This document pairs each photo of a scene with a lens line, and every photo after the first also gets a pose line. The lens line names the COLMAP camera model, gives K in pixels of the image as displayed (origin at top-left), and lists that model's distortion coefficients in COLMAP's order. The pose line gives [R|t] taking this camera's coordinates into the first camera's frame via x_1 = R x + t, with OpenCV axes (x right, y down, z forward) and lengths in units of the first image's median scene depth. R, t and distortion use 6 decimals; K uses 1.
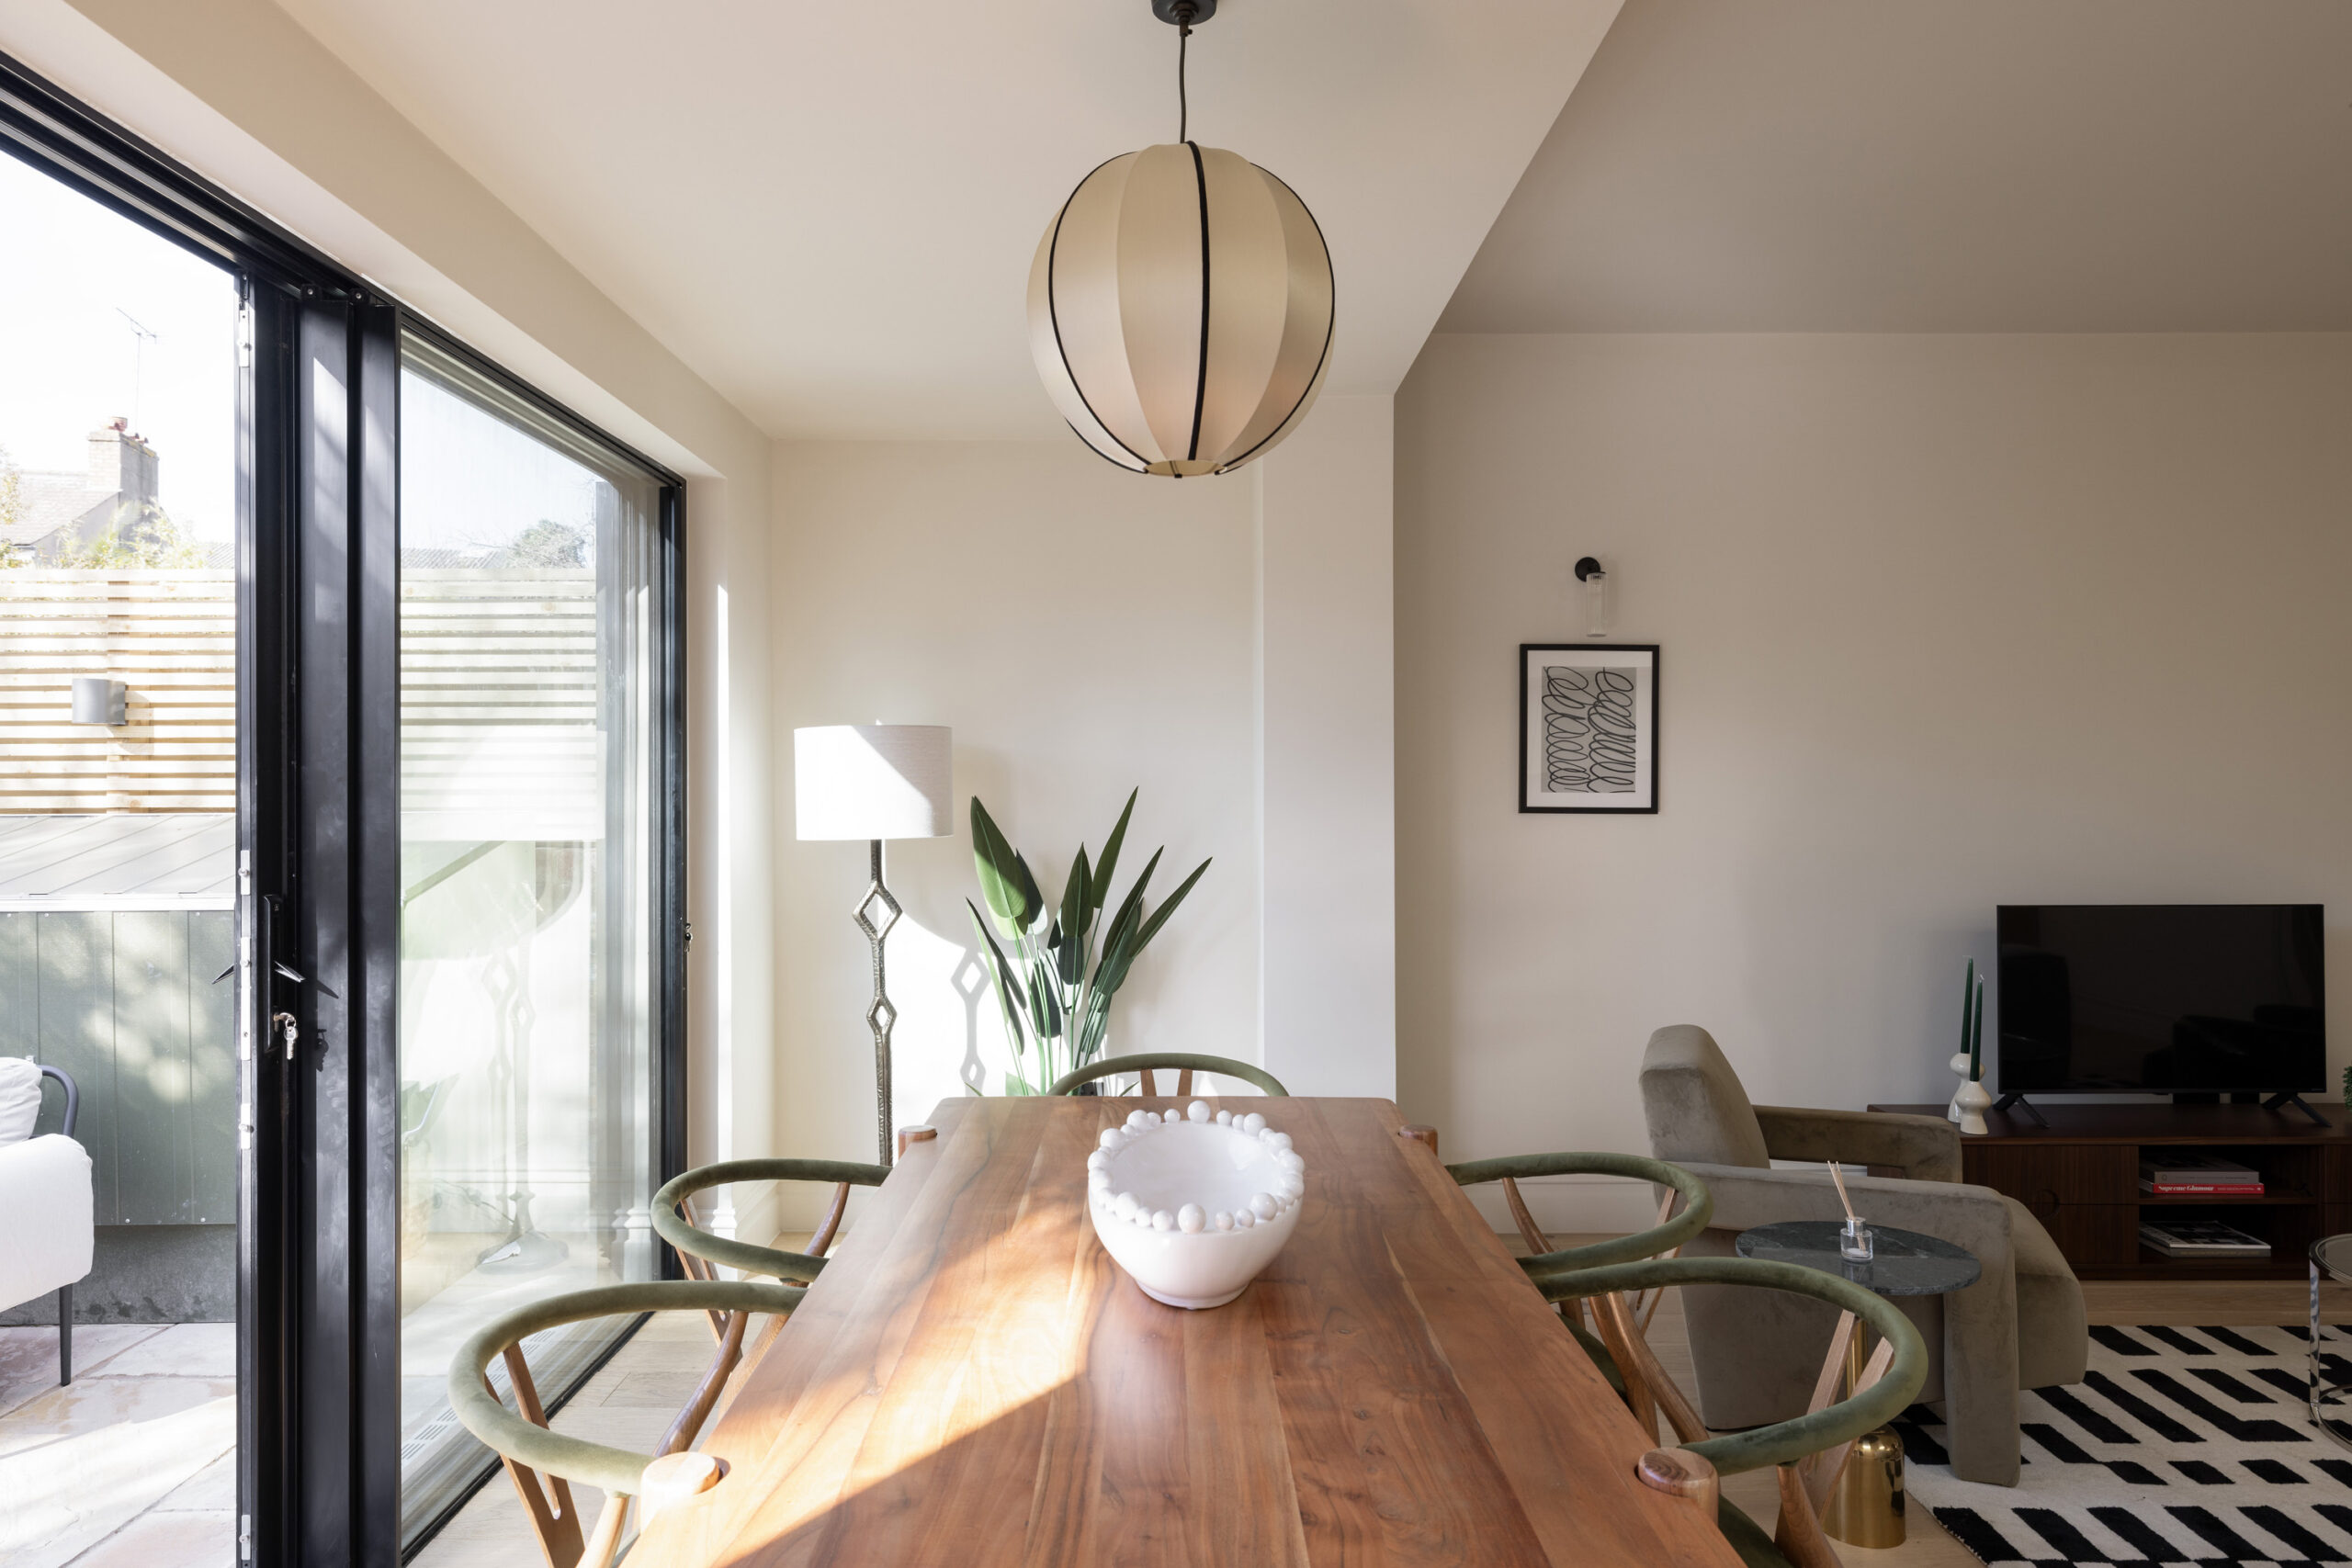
lens RADIAL K [[1452.8, 0, 1170.4], [0, 1452.8, 792.6], [0, 0, 1]] dist [0.007228, 0.002921]
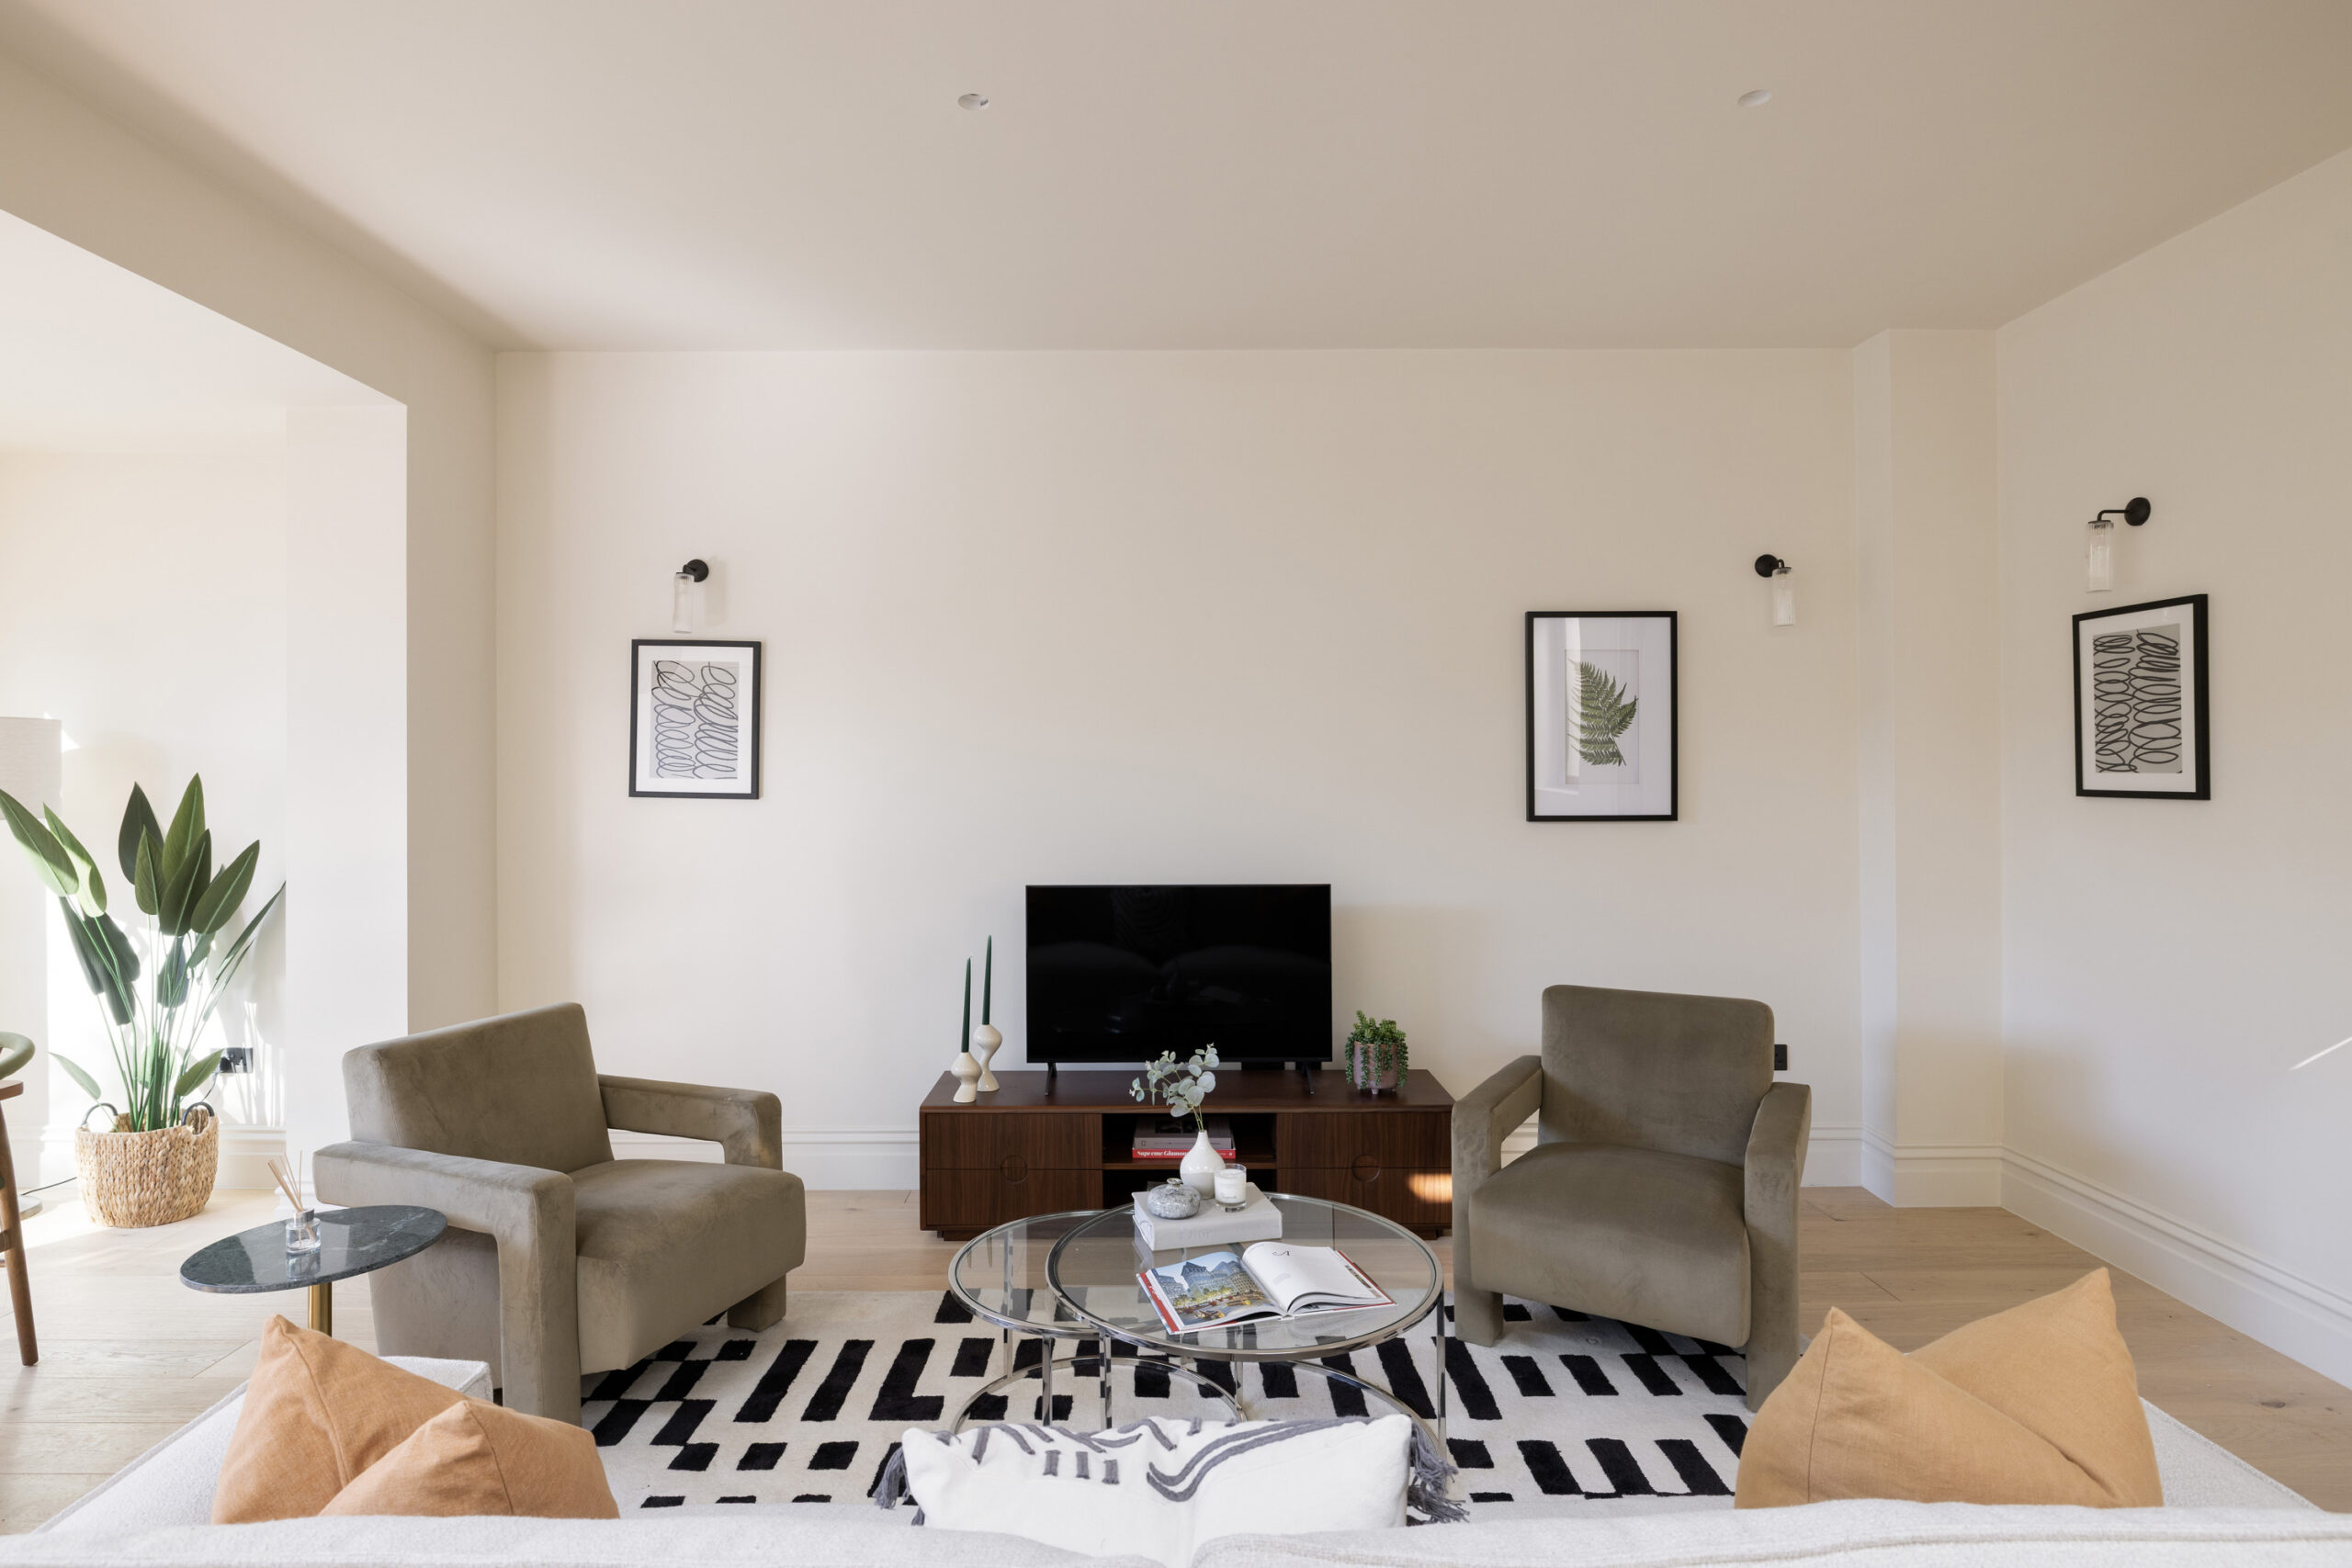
lens RADIAL K [[1207.6, 0, 1167.4], [0, 1207.6, 770.6], [0, 0, 1]] dist [-0.003939, -0.000097]
pose [[0.999976, 0.005396, 0.004439, 0.633014], [-0.005352, 0.999937, -0.009886, 0.001045], [-0.004492, 0.009862, 0.999941, 0.108724]]
